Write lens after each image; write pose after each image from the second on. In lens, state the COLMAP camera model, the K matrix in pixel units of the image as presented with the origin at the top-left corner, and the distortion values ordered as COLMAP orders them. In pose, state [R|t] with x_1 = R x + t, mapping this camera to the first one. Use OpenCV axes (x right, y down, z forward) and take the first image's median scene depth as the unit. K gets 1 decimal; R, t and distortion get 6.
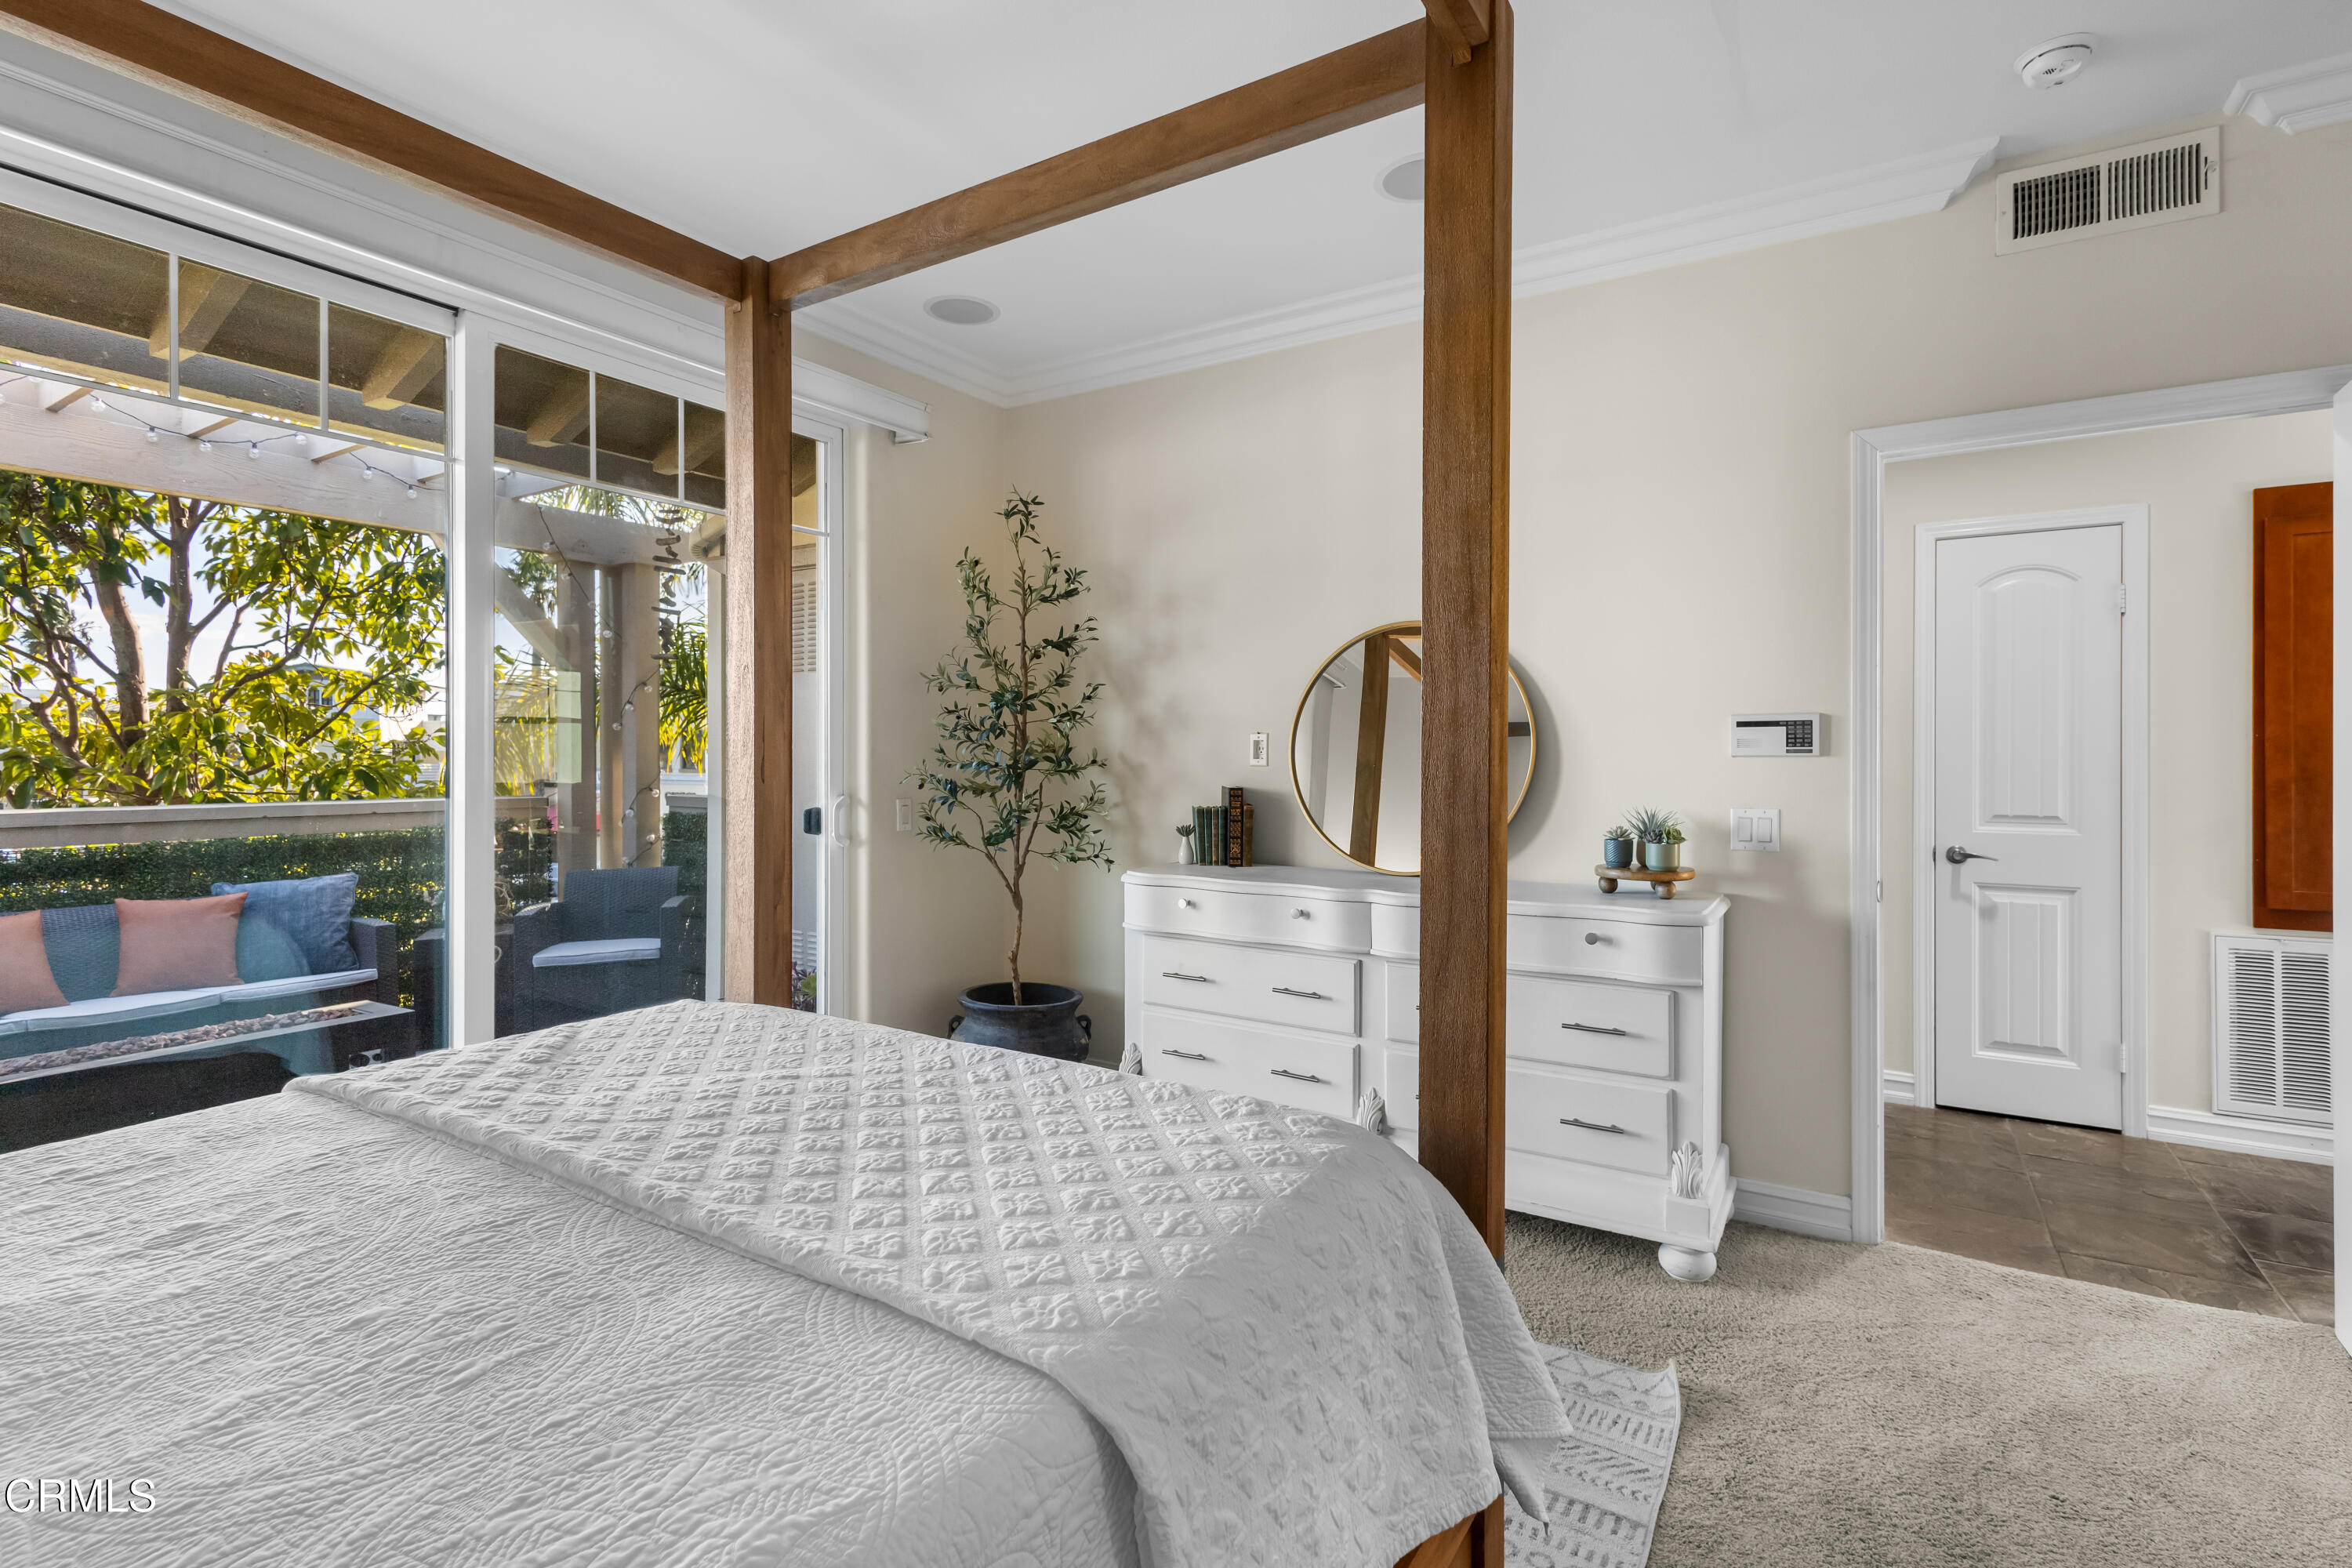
lens RADIAL K [[1103.4, 0, 1169.9], [0, 1103.4, 784.4], [0, 0, 1]] dist [0.004786, 0.000793]
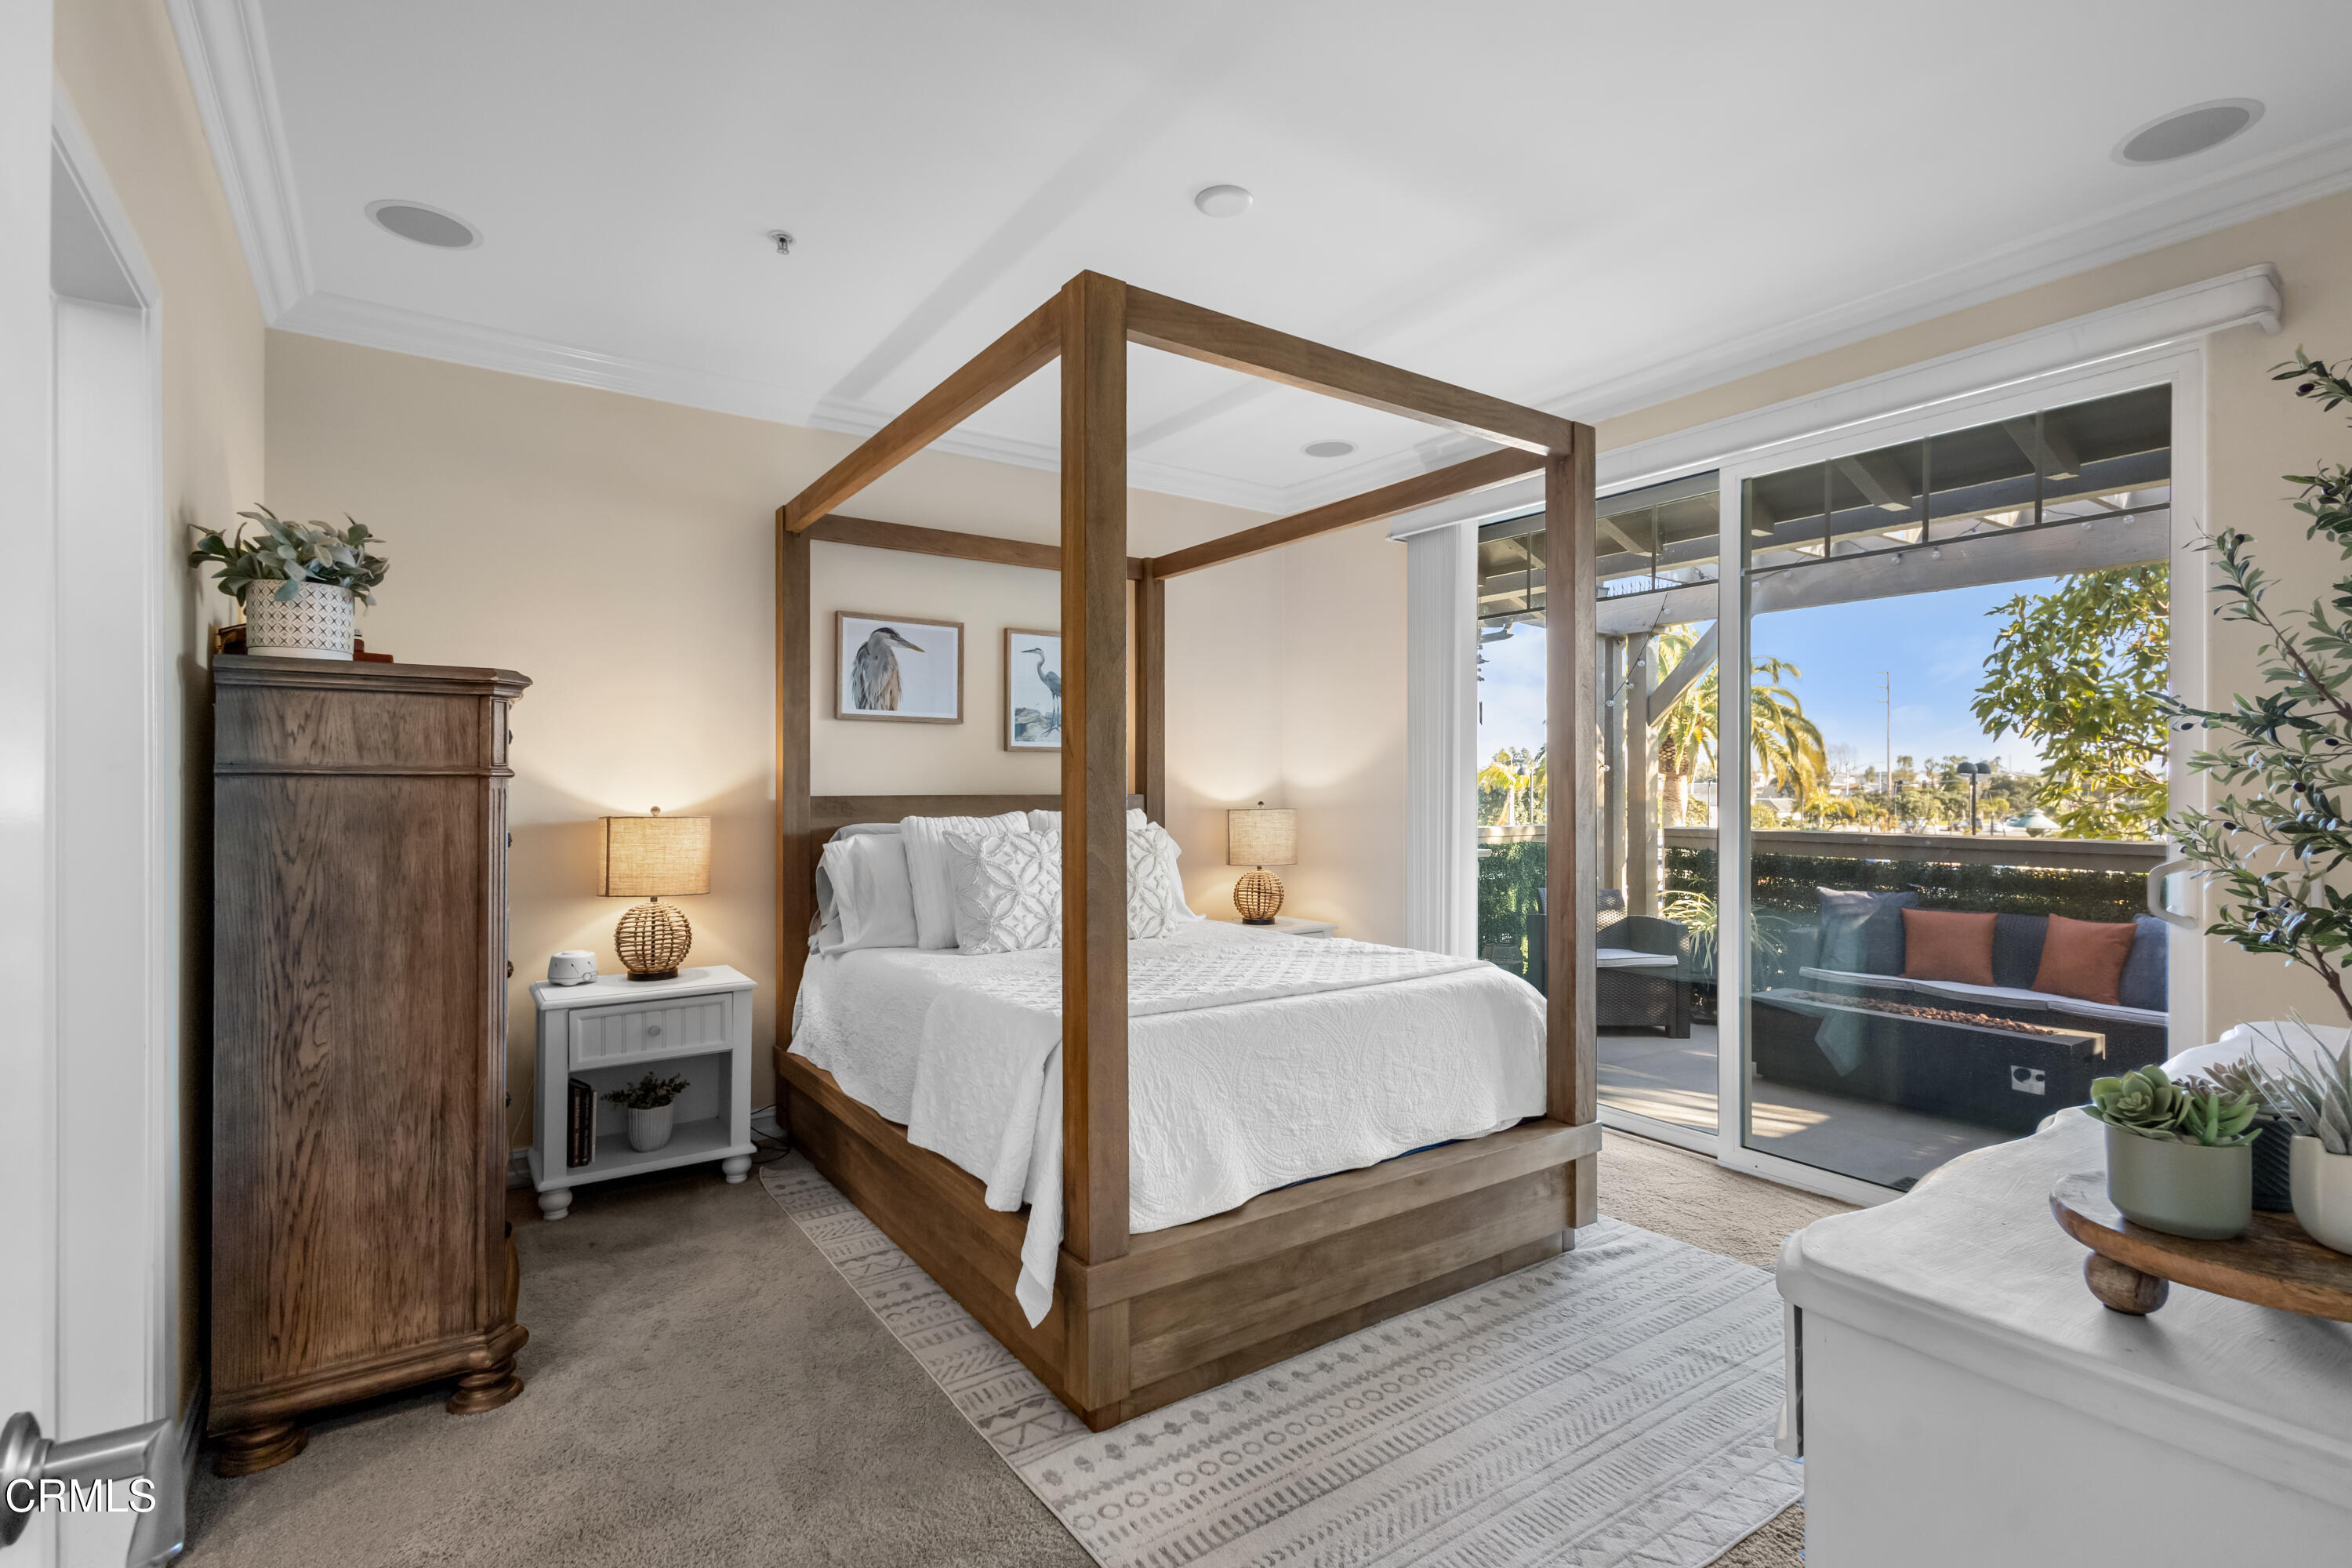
lens RADIAL K [[1103.4, 0, 1169.9], [0, 1103.4, 784.4], [0, 0, 1]] dist [0.004786, 0.000793]
pose [[-0.390941, -0.005746, -0.920398, 0.575403], [-0.025377, 0.999668, 0.004538, -0.019991], [0.920066, 0.025131, -0.390957, 0.608506]]
